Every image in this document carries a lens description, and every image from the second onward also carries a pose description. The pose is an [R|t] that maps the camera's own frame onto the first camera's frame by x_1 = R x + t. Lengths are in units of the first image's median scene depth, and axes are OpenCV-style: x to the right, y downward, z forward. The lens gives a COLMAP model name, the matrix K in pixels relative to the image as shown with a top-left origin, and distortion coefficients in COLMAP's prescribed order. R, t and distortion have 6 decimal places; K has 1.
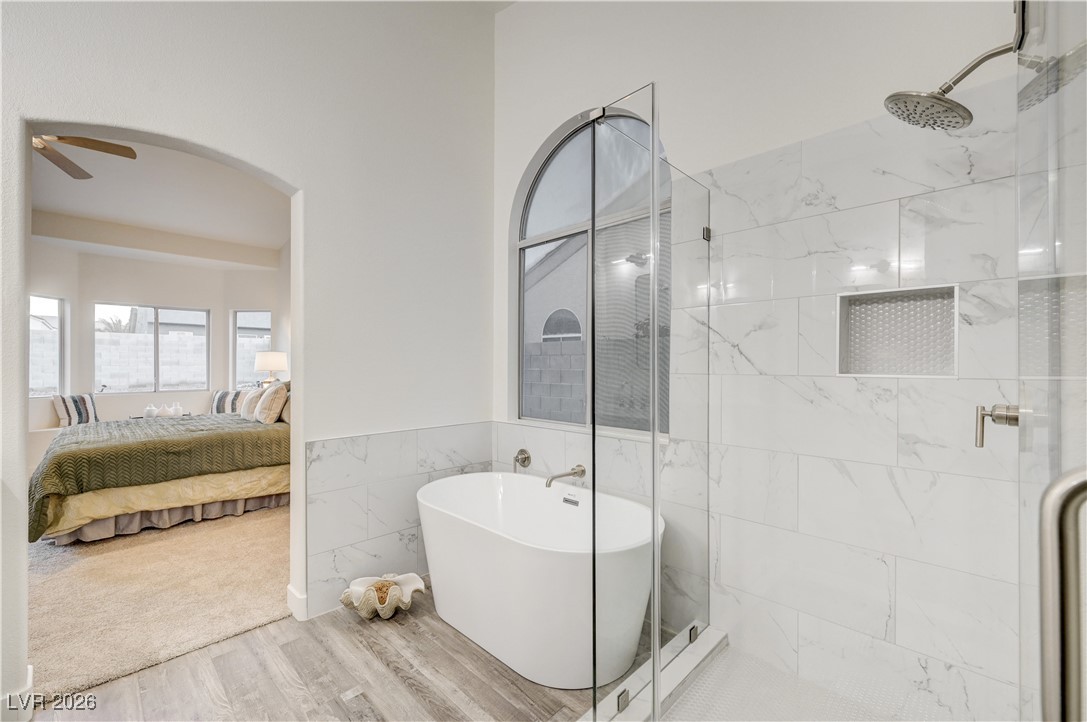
lens RADIAL K [[445.2, 0, 545.9], [0, 445.2, 365.1], [0, 0, 1]] dist [-0.001157, -0.000189]
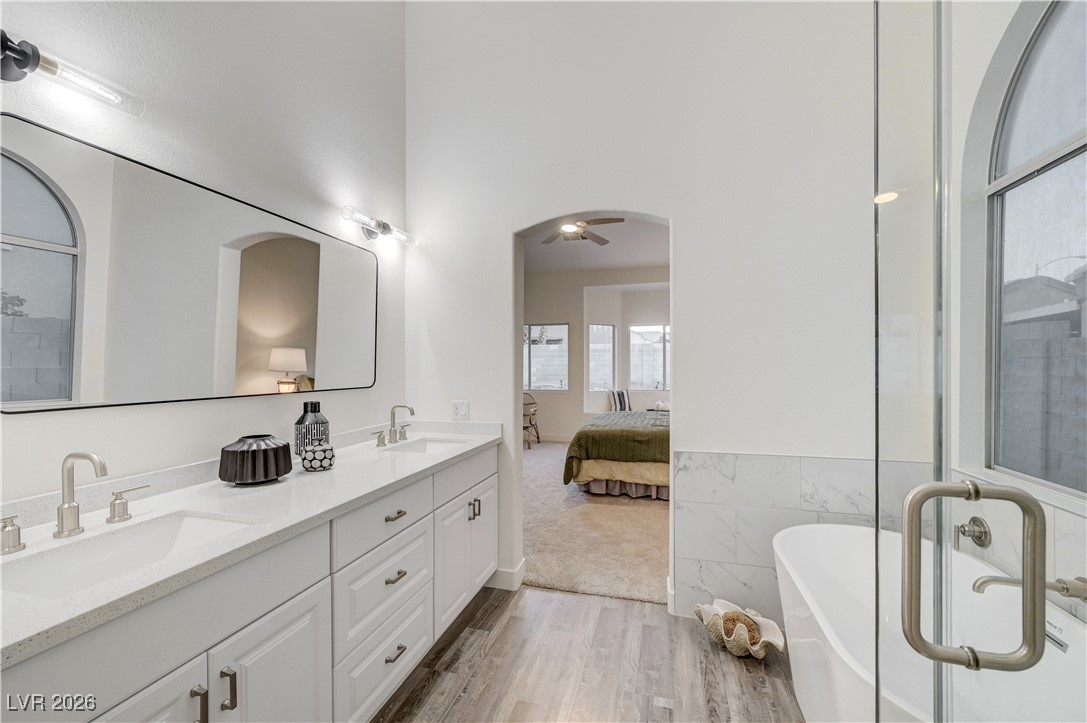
lens RADIAL K [[446.6, 0, 544.0], [0, 446.6, 368.5], [0, 0, 1]] dist [-0.001092, -0.000018]
pose [[0.478932, 0.003029, -0.877847, 0.172443], [0.004455, 0.999973, 0.005881, -0.023037], [0.877841, -0.006728, 0.478905, 0.134949]]
